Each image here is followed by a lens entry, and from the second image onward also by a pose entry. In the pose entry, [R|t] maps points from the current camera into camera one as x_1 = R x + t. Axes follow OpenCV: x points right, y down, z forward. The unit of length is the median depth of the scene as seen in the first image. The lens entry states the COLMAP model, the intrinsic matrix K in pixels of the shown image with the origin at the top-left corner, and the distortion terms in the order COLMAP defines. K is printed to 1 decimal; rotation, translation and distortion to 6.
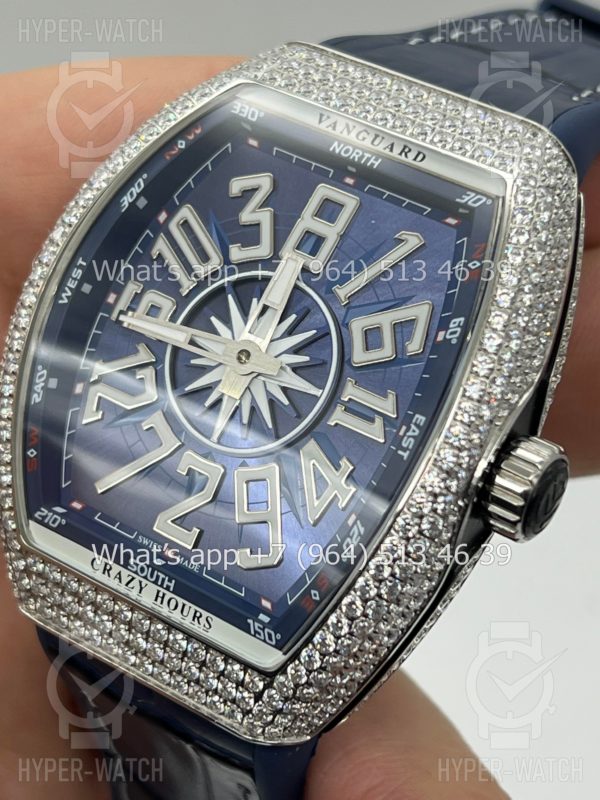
lens RADIAL K [[1901.7, 0, 278.6], [0, 1901.7, 402.8], [0, 0, 1]] dist [0.224894, 0.000000]
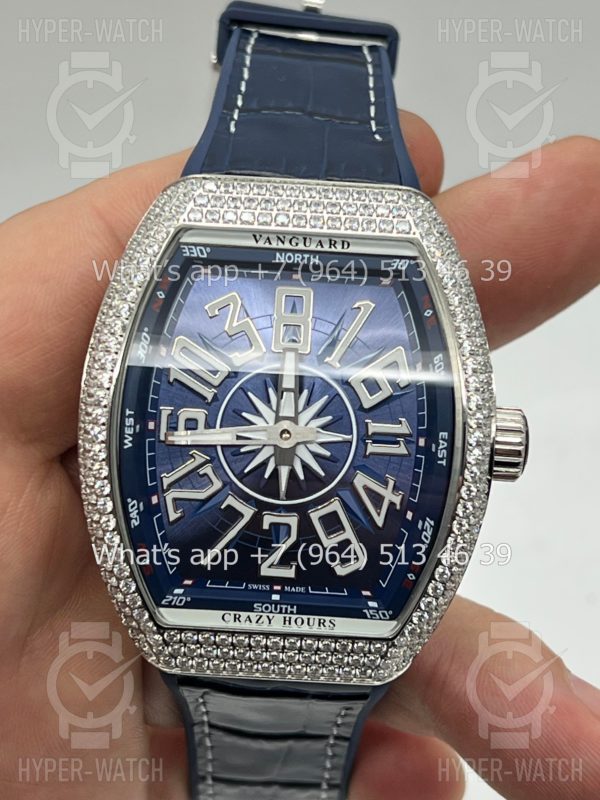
lens RADIAL K [[1901.7, 0, 298.3], [0, 1901.7, 392.1], [0, 0, 1]] dist [0.224894, 0.000000]
pose [[0.844025, -0.402157, 0.354812, -0.464596], [0.323216, 0.909375, 0.261856, -0.391382], [-0.427965, -0.106332, 0.897519, -0.190855]]
